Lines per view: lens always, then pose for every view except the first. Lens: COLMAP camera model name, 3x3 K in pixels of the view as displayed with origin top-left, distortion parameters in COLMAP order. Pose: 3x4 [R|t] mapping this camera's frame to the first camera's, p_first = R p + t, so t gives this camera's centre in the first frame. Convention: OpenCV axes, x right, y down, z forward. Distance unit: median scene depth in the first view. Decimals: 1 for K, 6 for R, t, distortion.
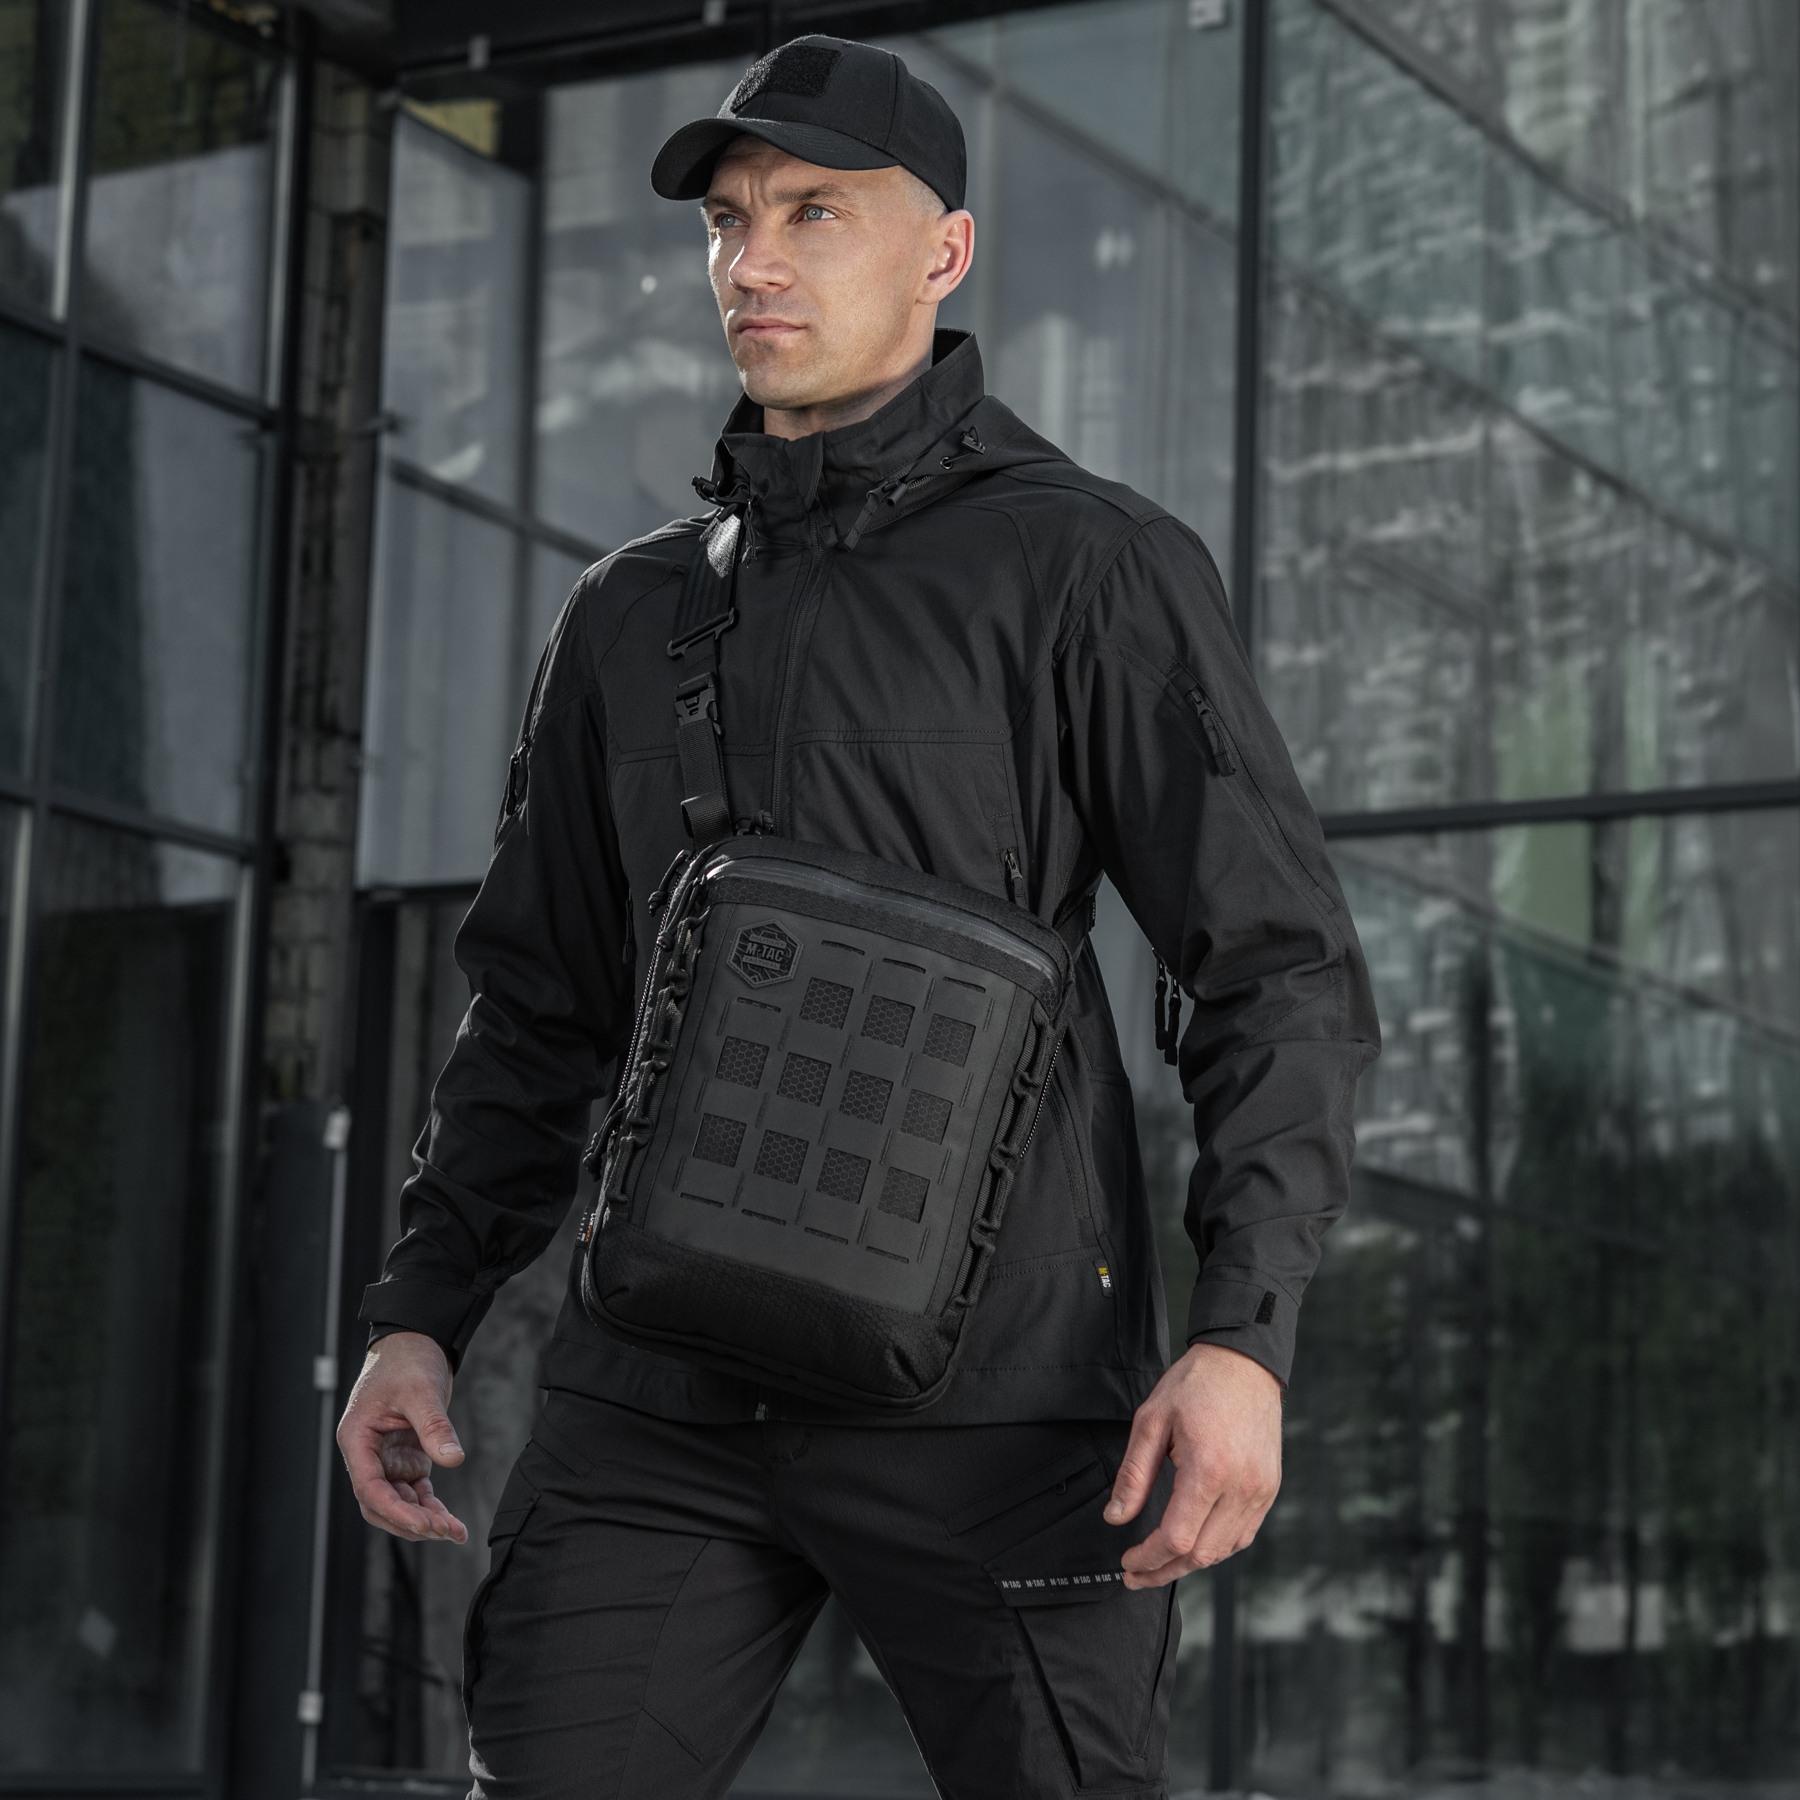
lens RADIAL K [[4941.8, 0, 900.0], [0, 4941.8, 900.0], [0, 0, 1]] dist [0.047261, 0.065237]
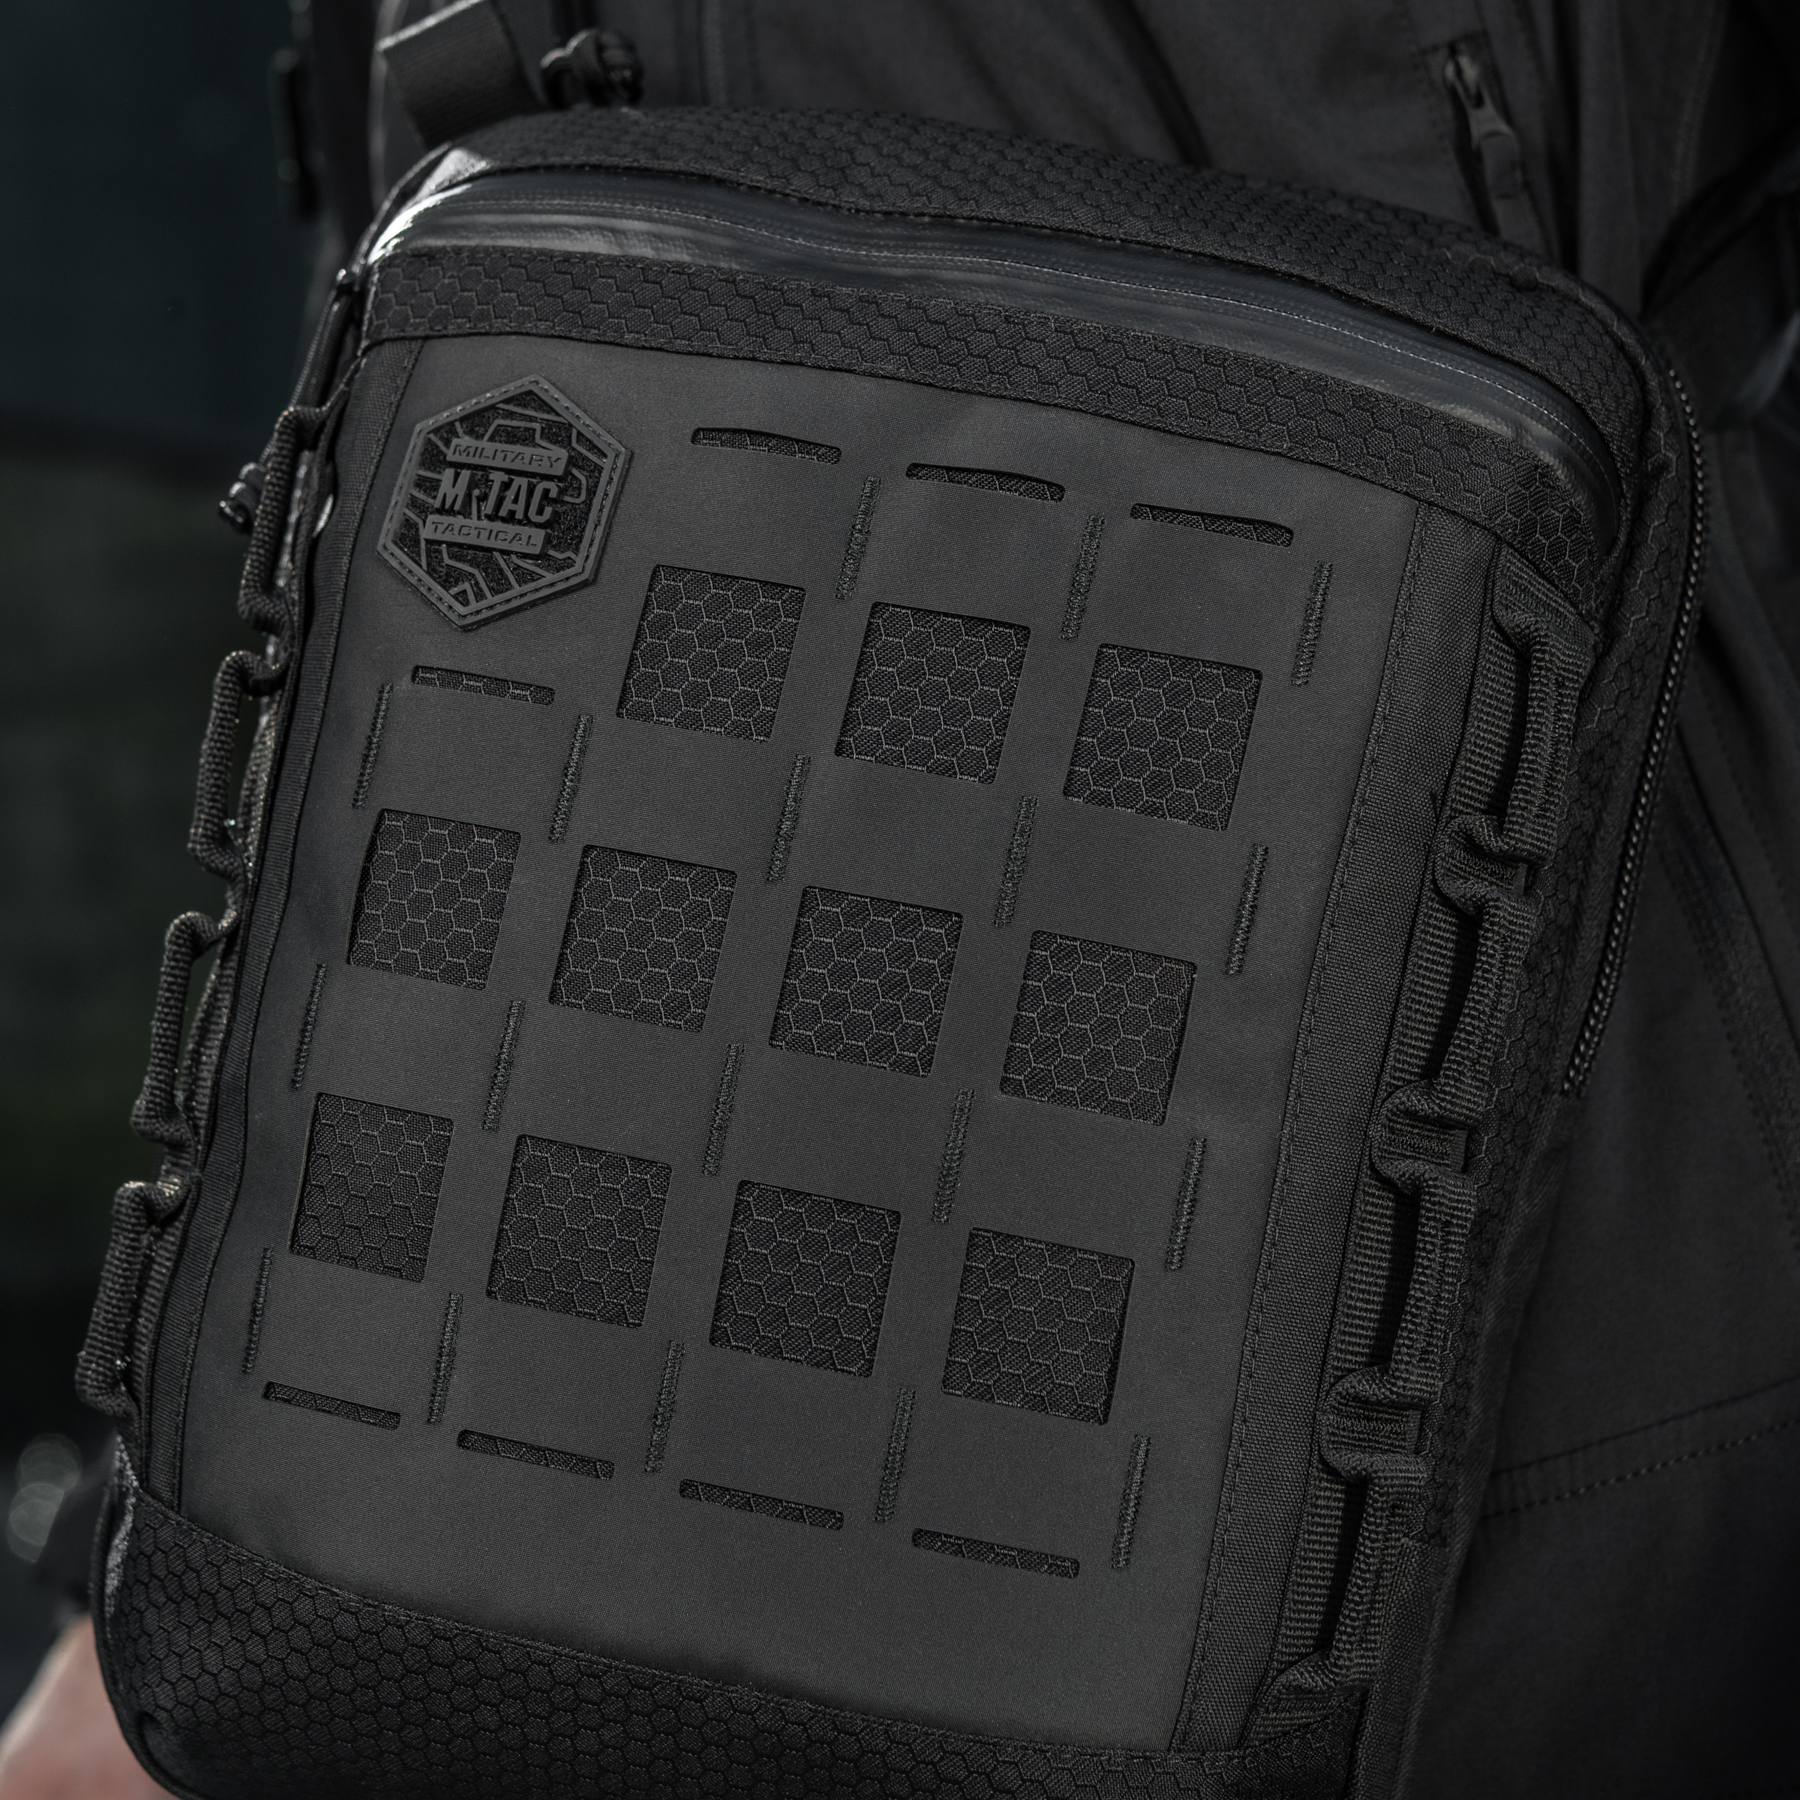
lens RADIAL K [[4941.8, 0, 900.0], [0, 4941.8, 900.0], [0, 0, 1]] dist [0.047261, 0.065237]
pose [[0.957788, -0.100310, -0.269407, 0.068071], [0.119483, 0.991273, 0.055694, 0.020445], [0.261470, -0.085533, 0.961414, 0.732553]]
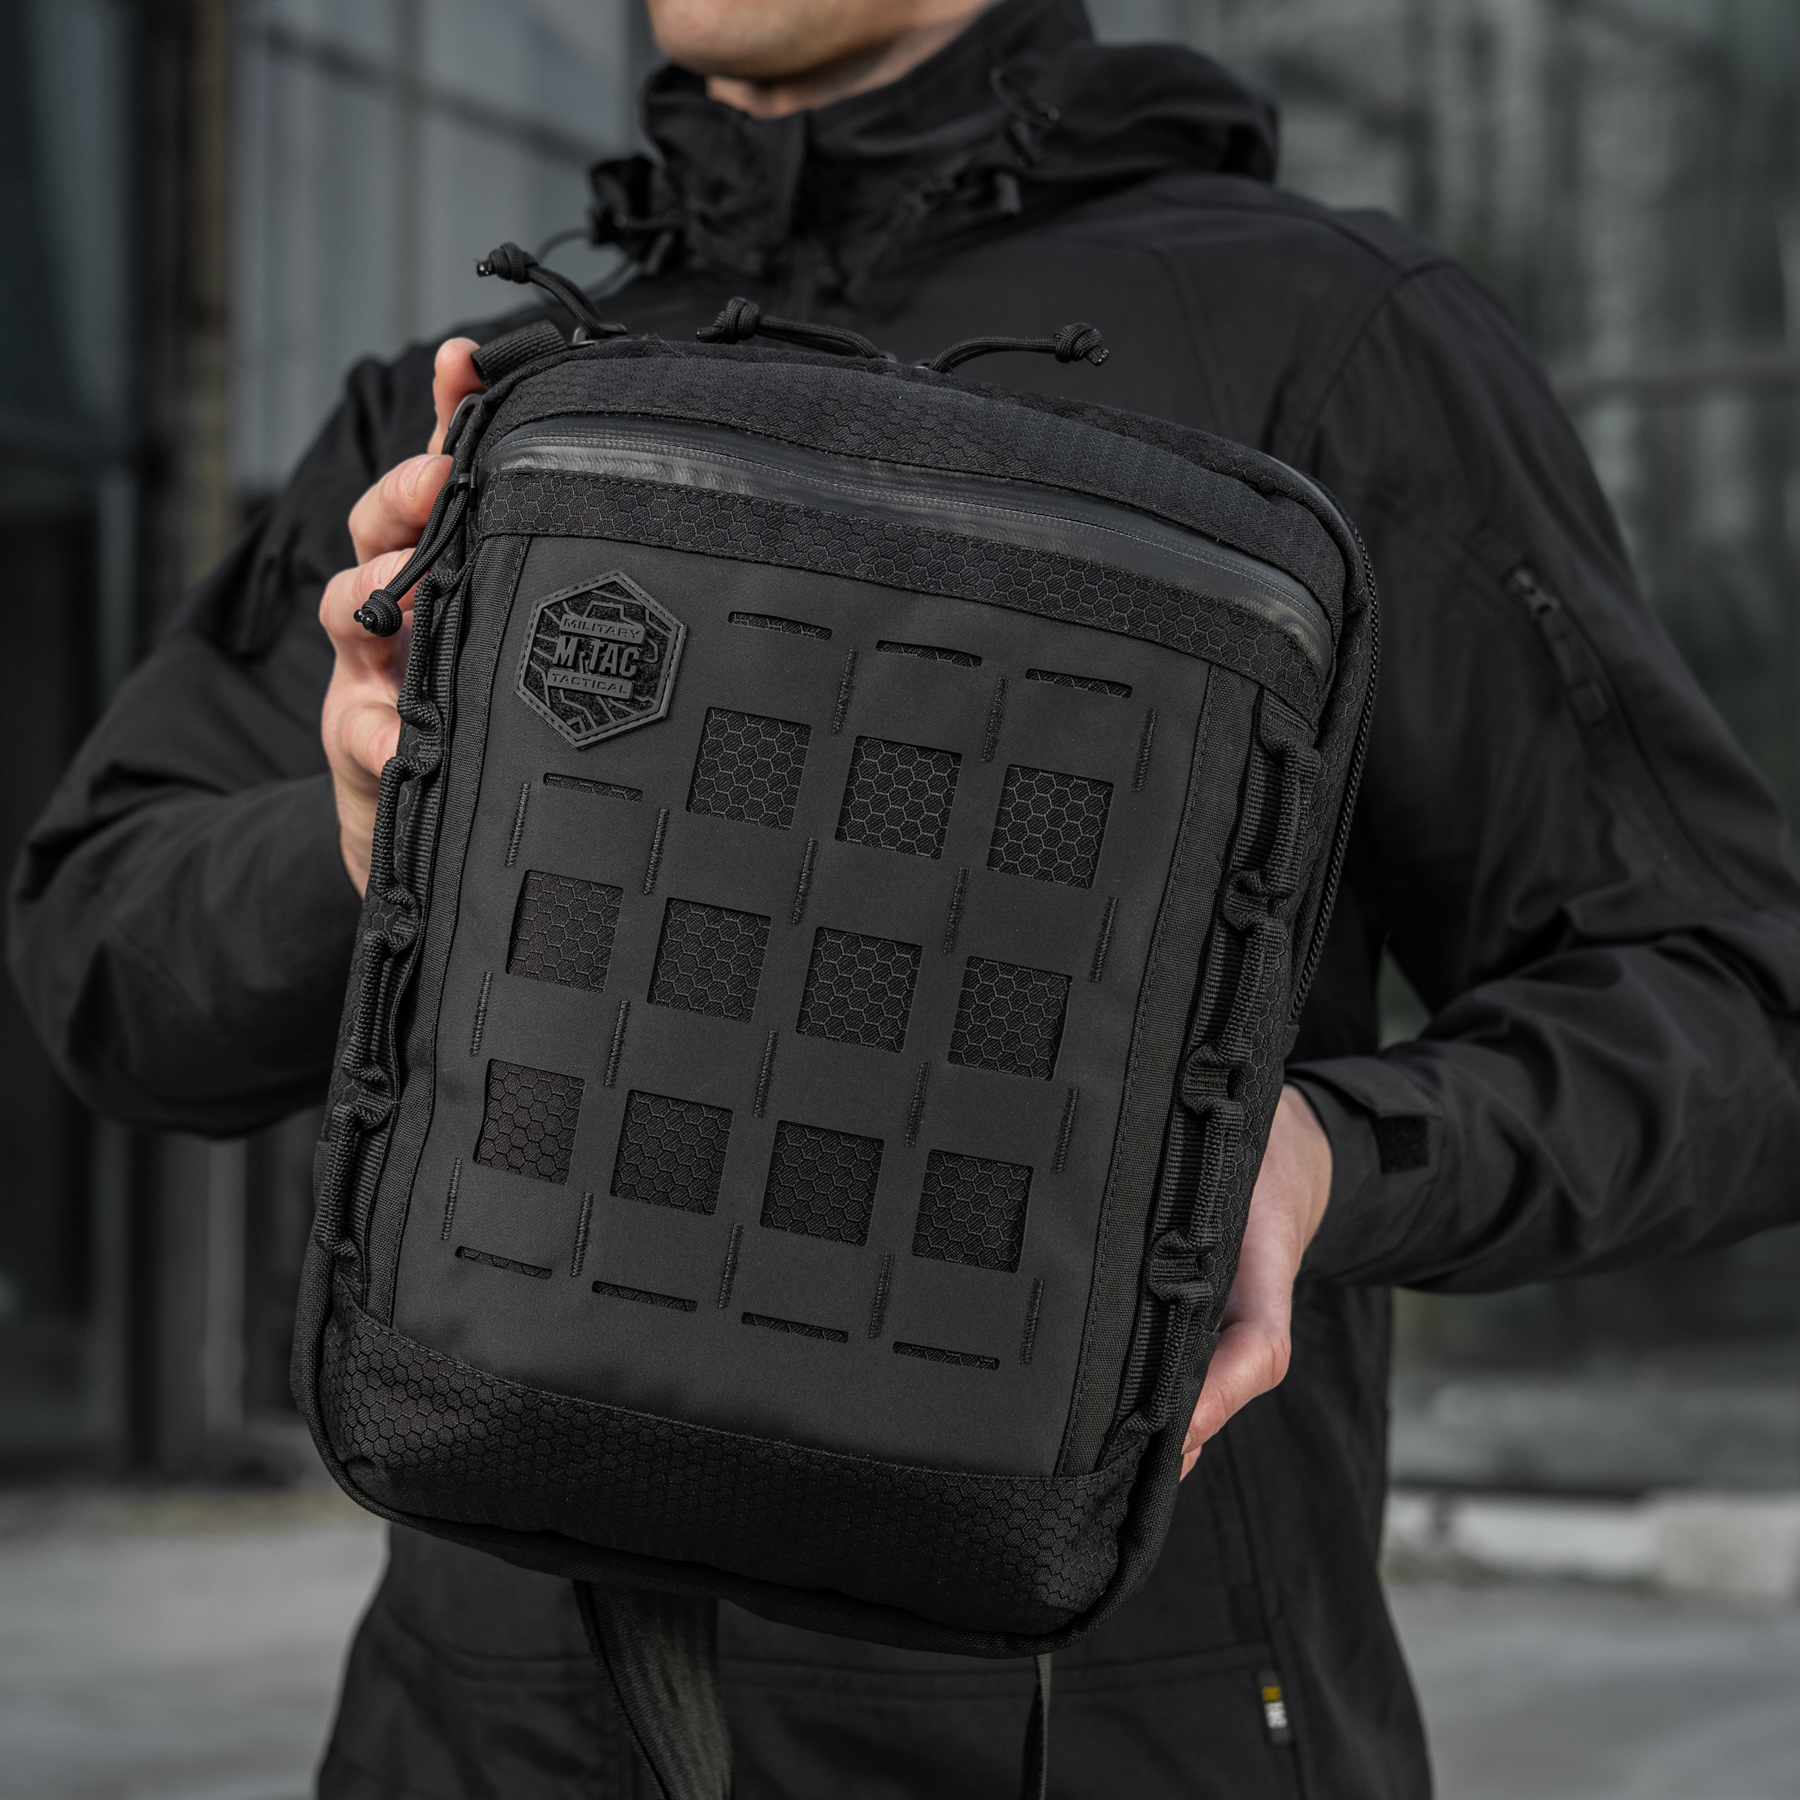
lens RADIAL K [[4941.8, 0, 900.0], [0, 4941.8, 900.0], [0, 0, 1]] dist [0.047261, 0.065237]
pose [[0.981659, -0.085379, -0.170456, 0.067662], [0.118213, 0.974074, 0.192889, -0.047084], [0.149568, -0.209502, 0.966301, 0.593259]]
